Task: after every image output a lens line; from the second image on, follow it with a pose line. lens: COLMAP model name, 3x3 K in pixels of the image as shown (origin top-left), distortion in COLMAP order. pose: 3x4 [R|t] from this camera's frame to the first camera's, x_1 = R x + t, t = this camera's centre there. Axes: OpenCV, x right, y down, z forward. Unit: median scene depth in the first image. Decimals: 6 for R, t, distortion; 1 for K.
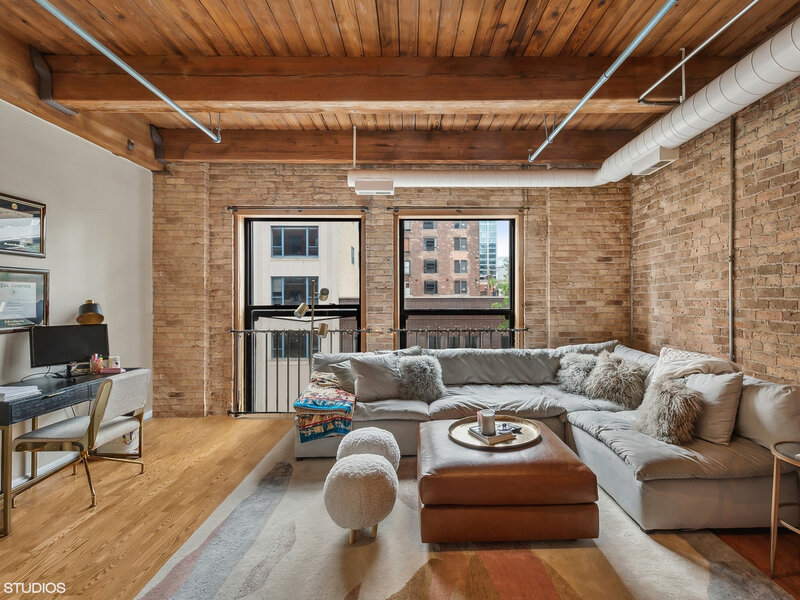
lens RADIAL K [[394.8, 0, 400.0], [0, 394.8, 300.0], [0, 0, 1]] dist [0.015436, -0.008018]
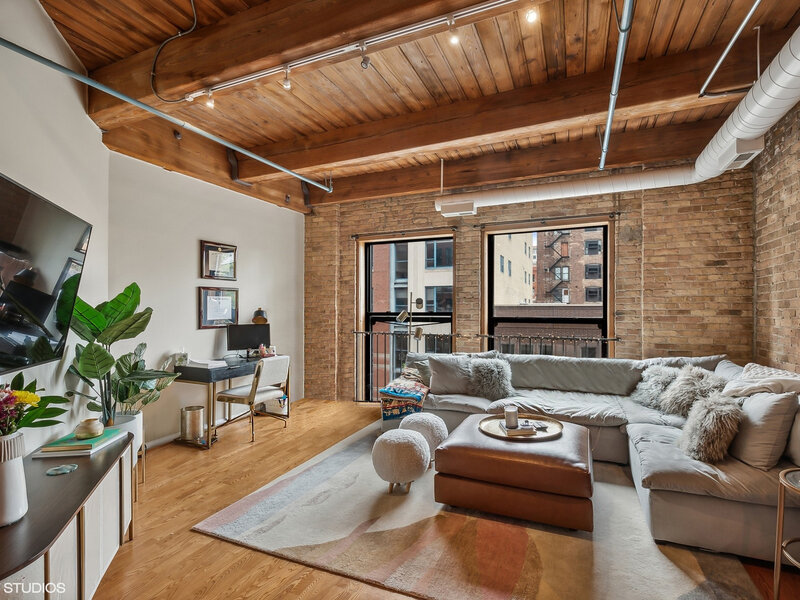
lens RADIAL K [[388.7, 0, 397.9], [0, 388.7, 308.5], [0, 0, 1]] dist [0.003344, 0.000186]
pose [[0.908525, 0.003194, -0.417819, 0.279157], [-0.002214, 0.999994, 0.002832, -0.002890], [0.417825, -0.001648, 0.908526, -0.103352]]
